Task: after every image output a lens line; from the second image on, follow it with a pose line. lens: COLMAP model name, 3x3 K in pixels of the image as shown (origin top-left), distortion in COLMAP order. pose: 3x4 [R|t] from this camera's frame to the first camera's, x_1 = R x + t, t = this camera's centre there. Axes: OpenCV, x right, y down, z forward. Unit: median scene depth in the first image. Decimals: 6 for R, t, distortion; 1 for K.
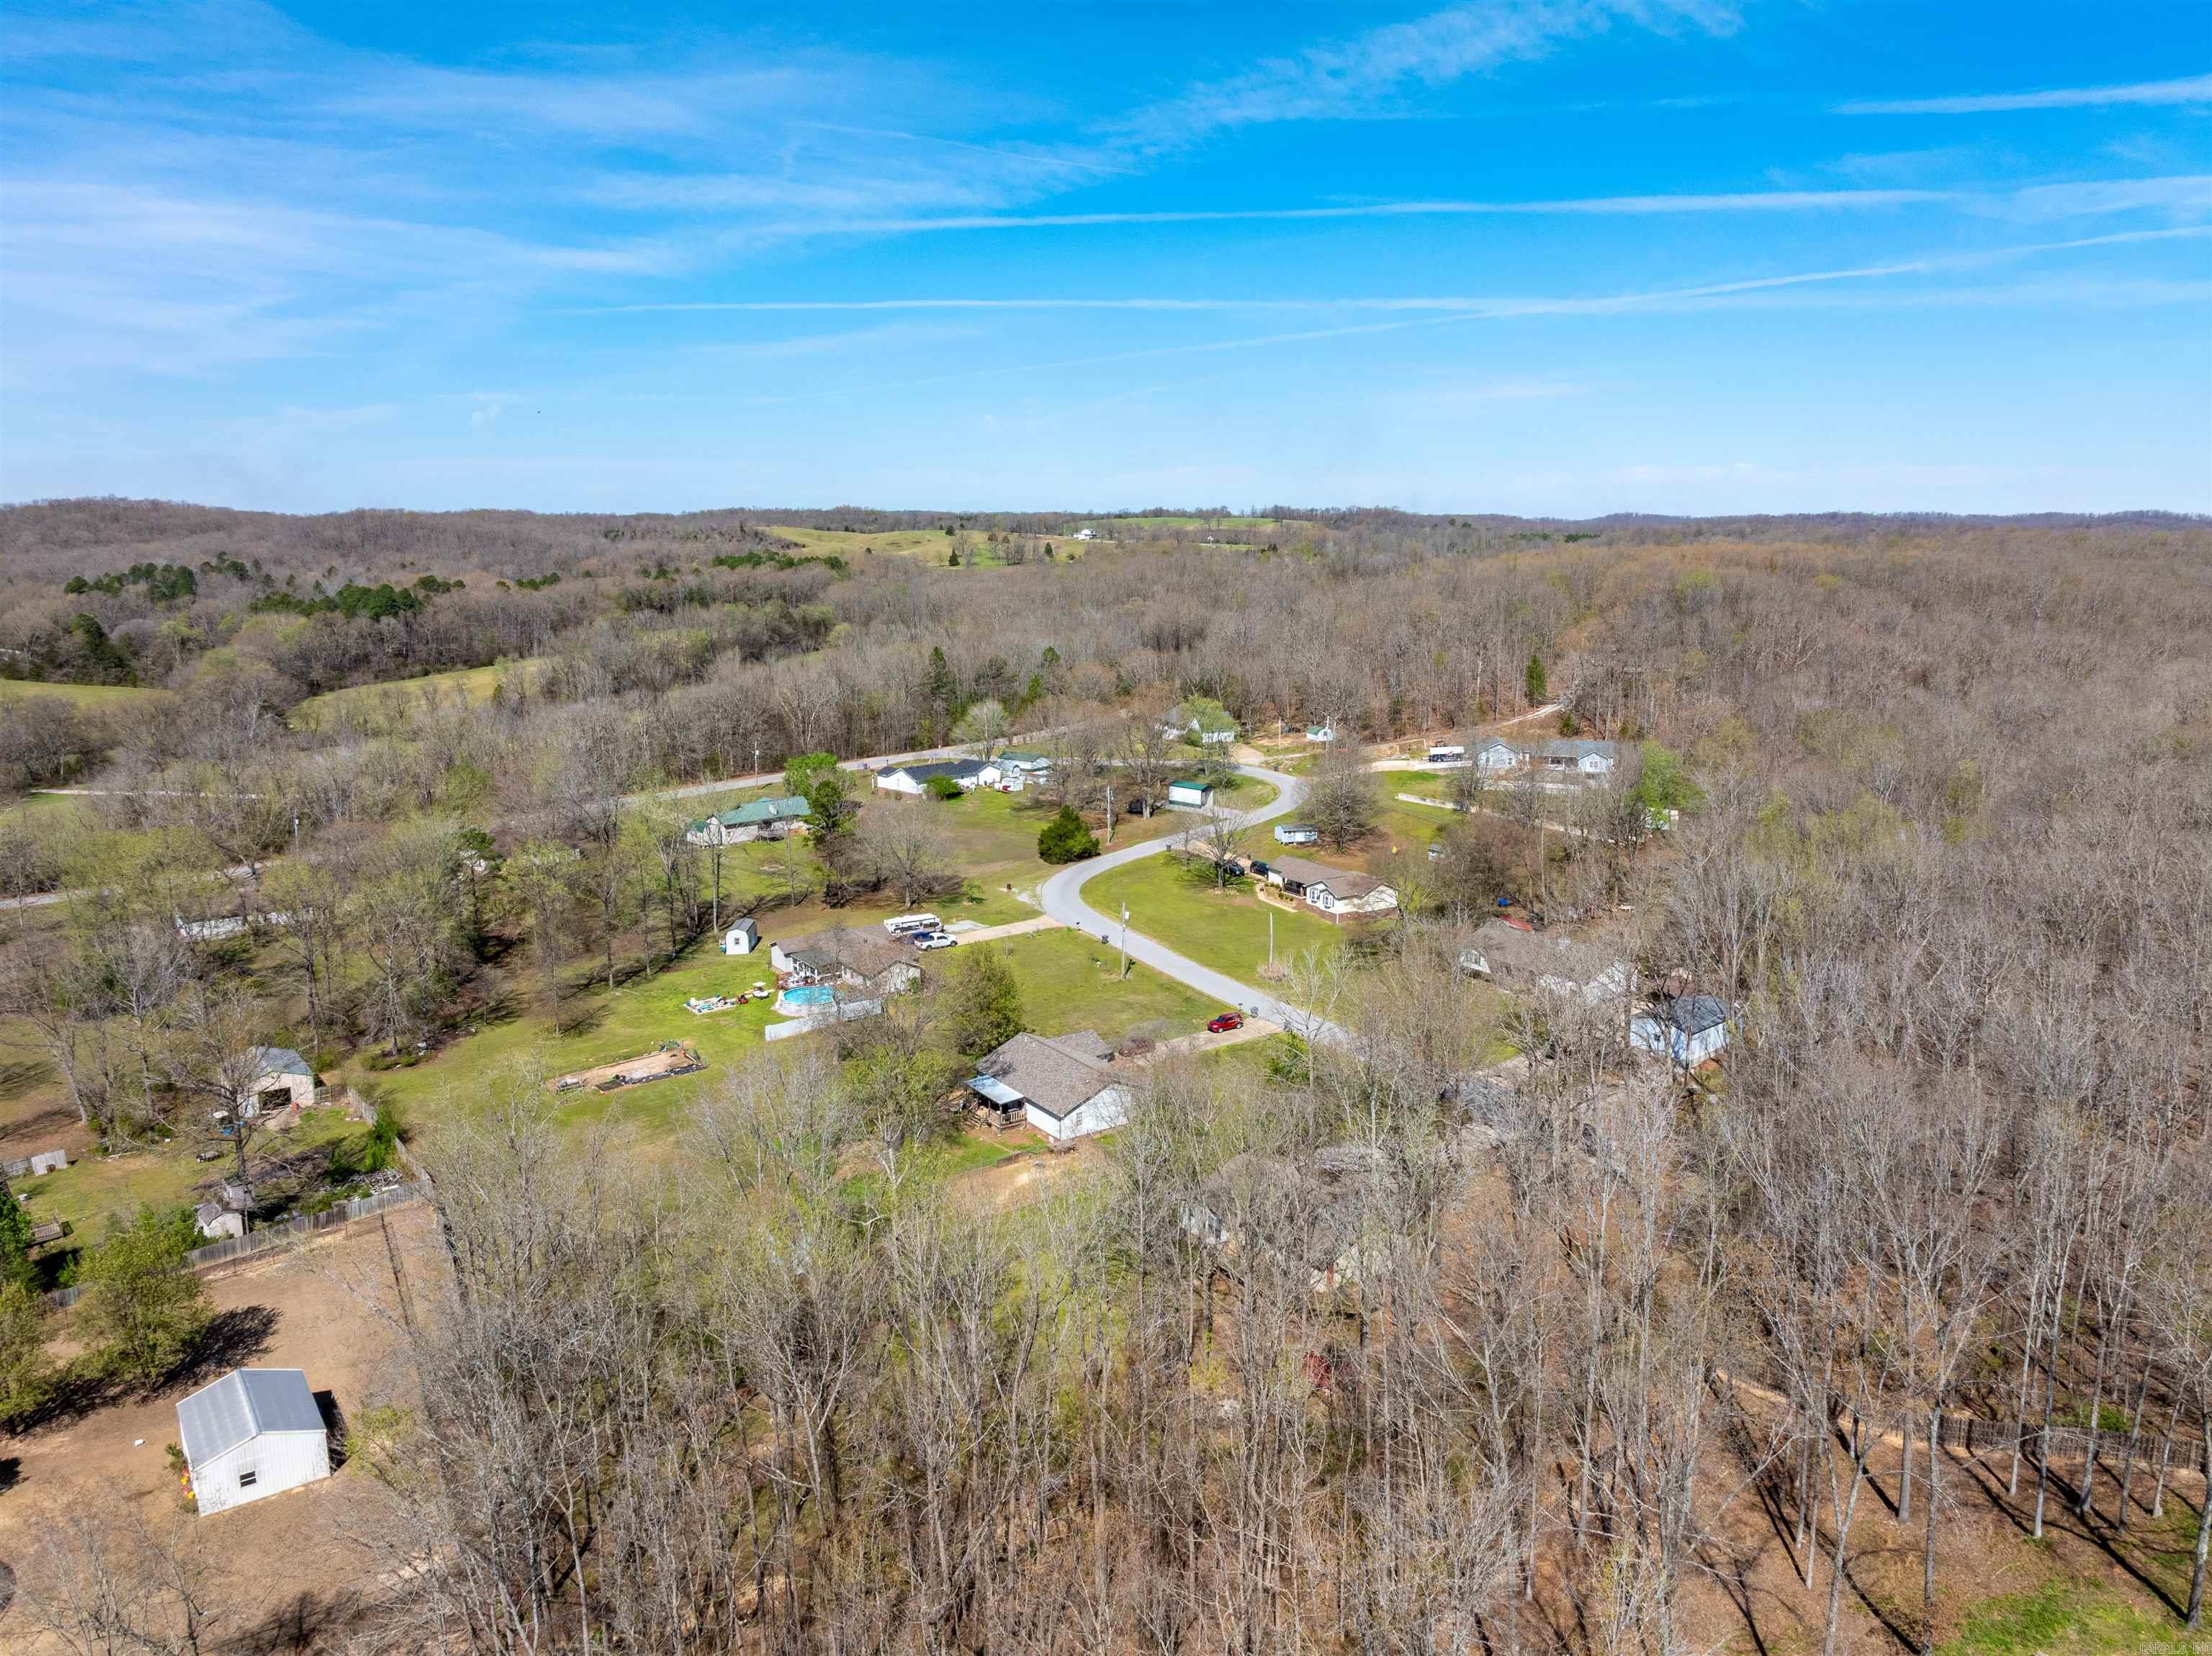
lens RADIAL K [[1558.3, 0, 1123.3], [0, 1558.3, 839.7], [0, 0, 1]] dist [-0.036527, 0.019686]
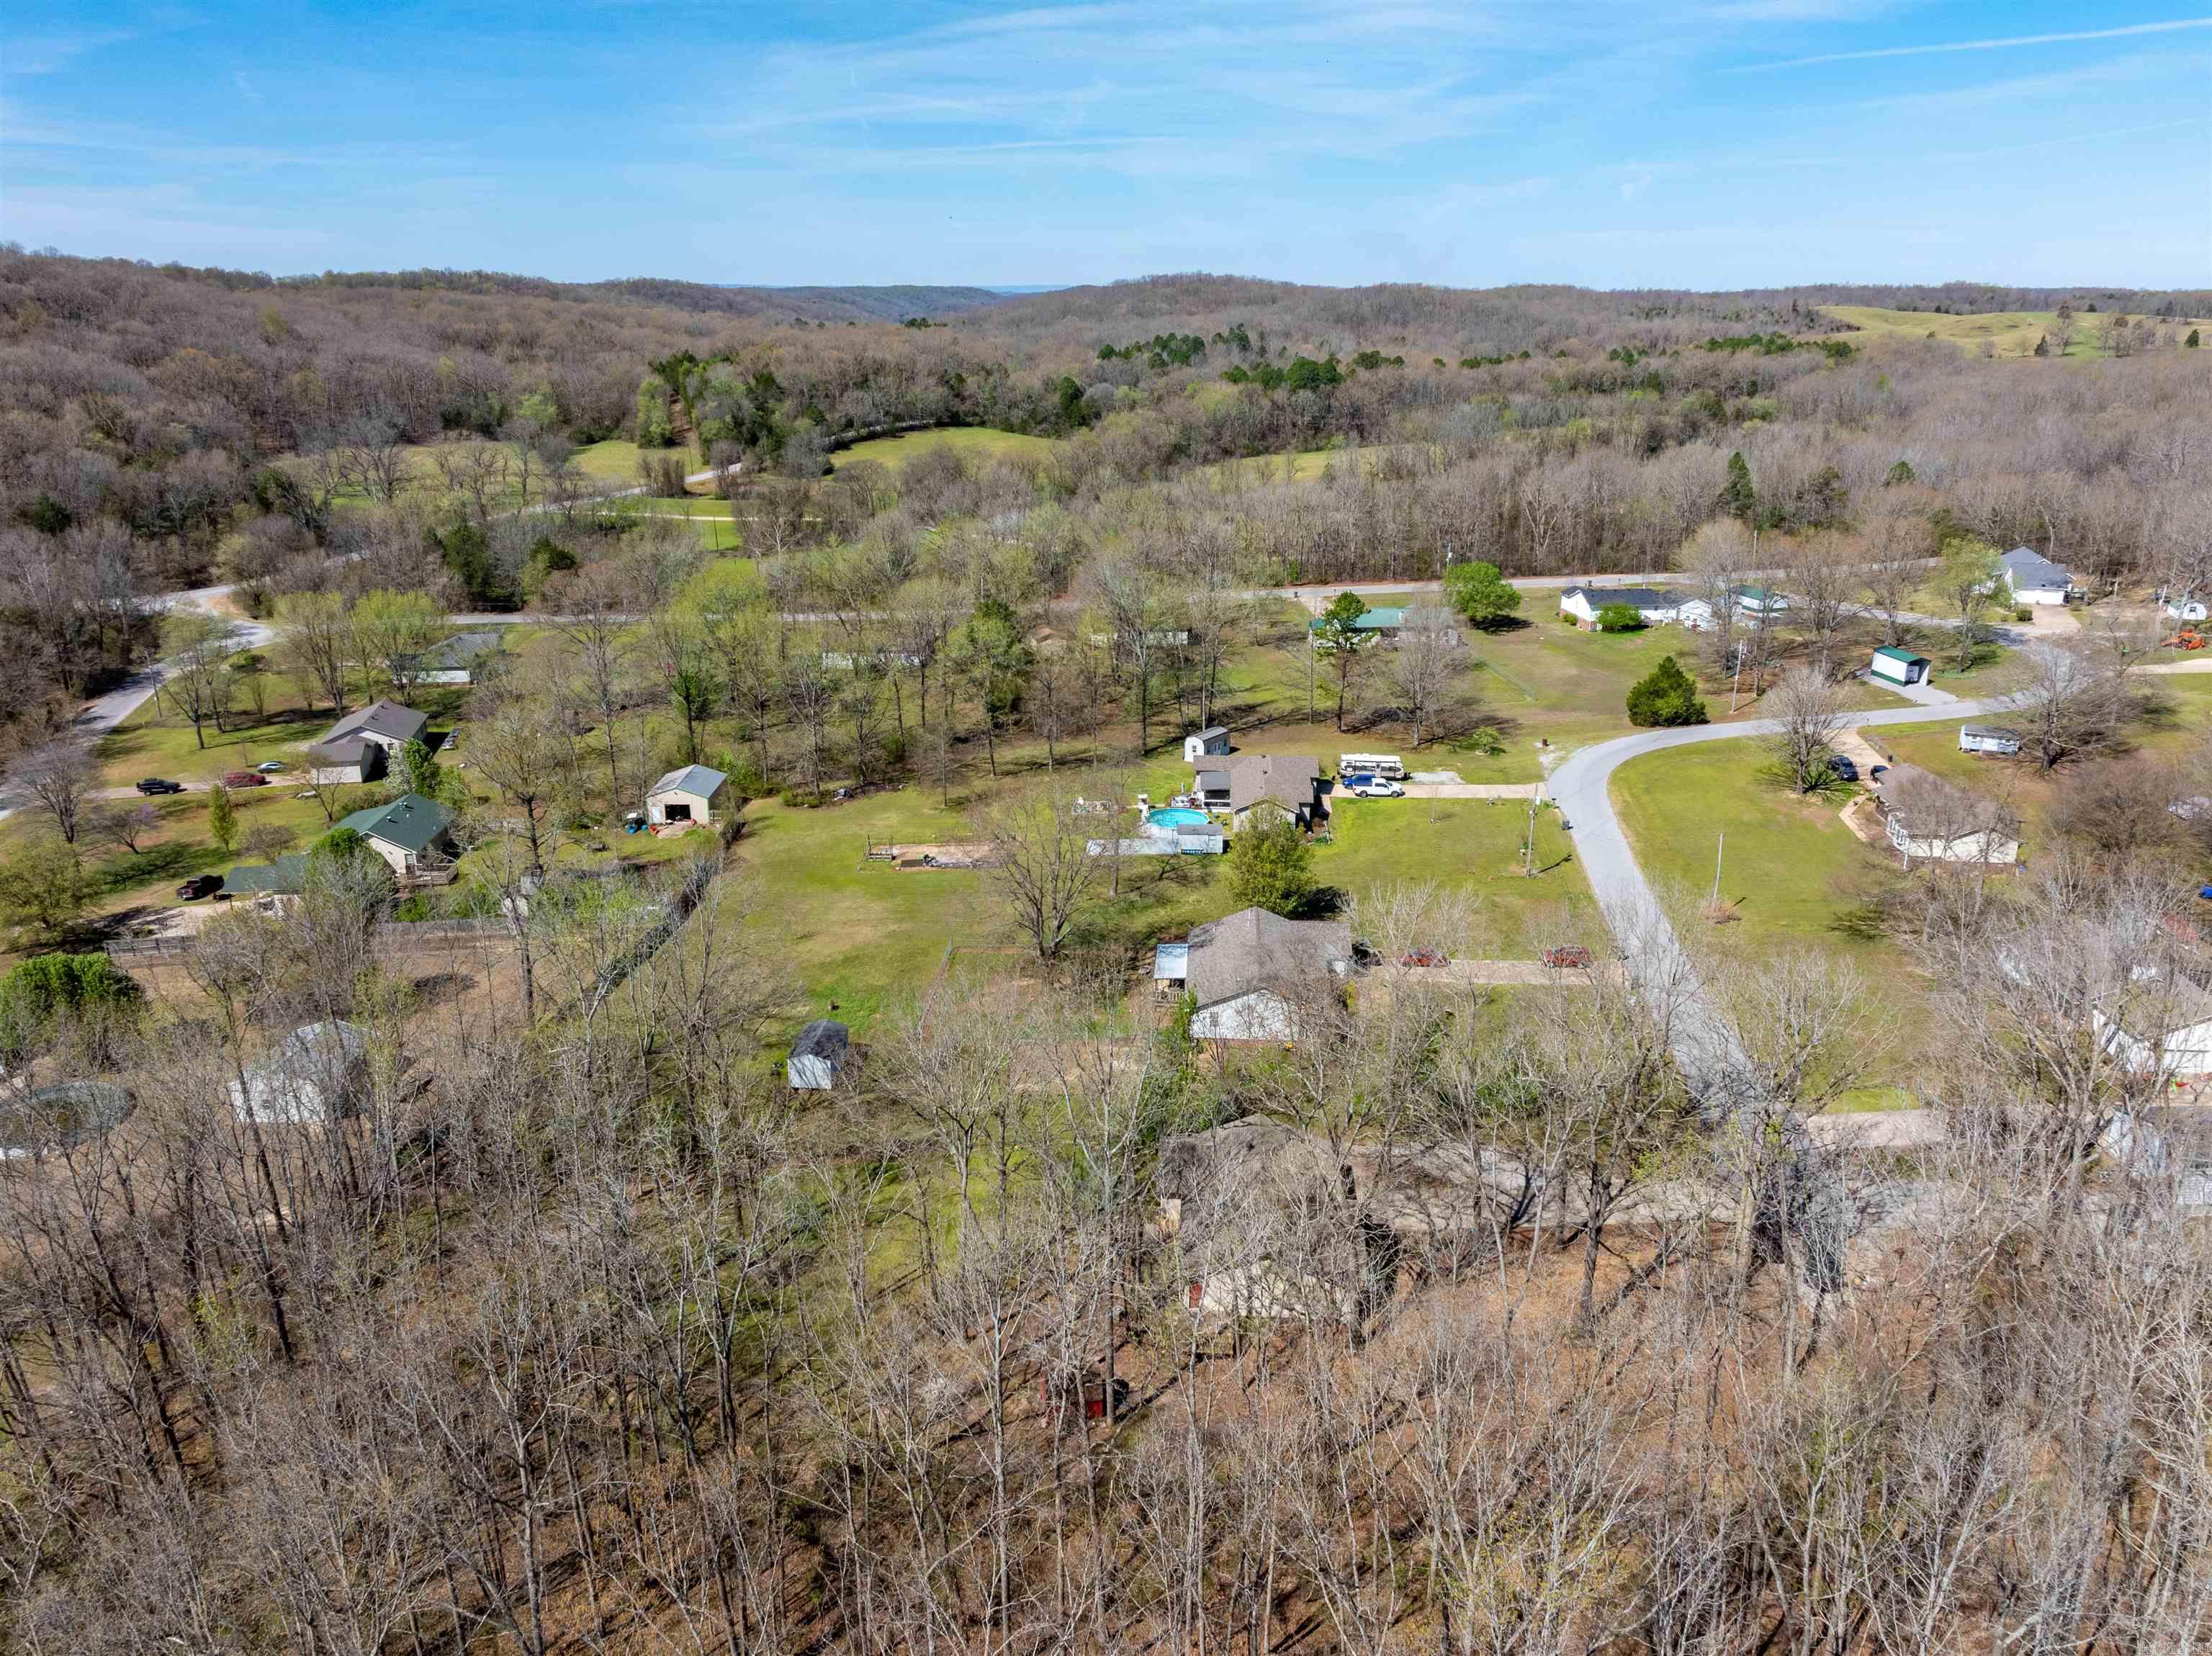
lens RADIAL K [[1558.3, 0, 1109.5], [0, 1558.3, 807.5], [0, 0, 1]] dist [-0.036527, 0.019686]
pose [[0.775829, 0.195830, -0.599783, 0.120211], [-0.124940, 0.979473, 0.158188, -0.018481], [0.618449, -0.047791, 0.784370, 0.084181]]
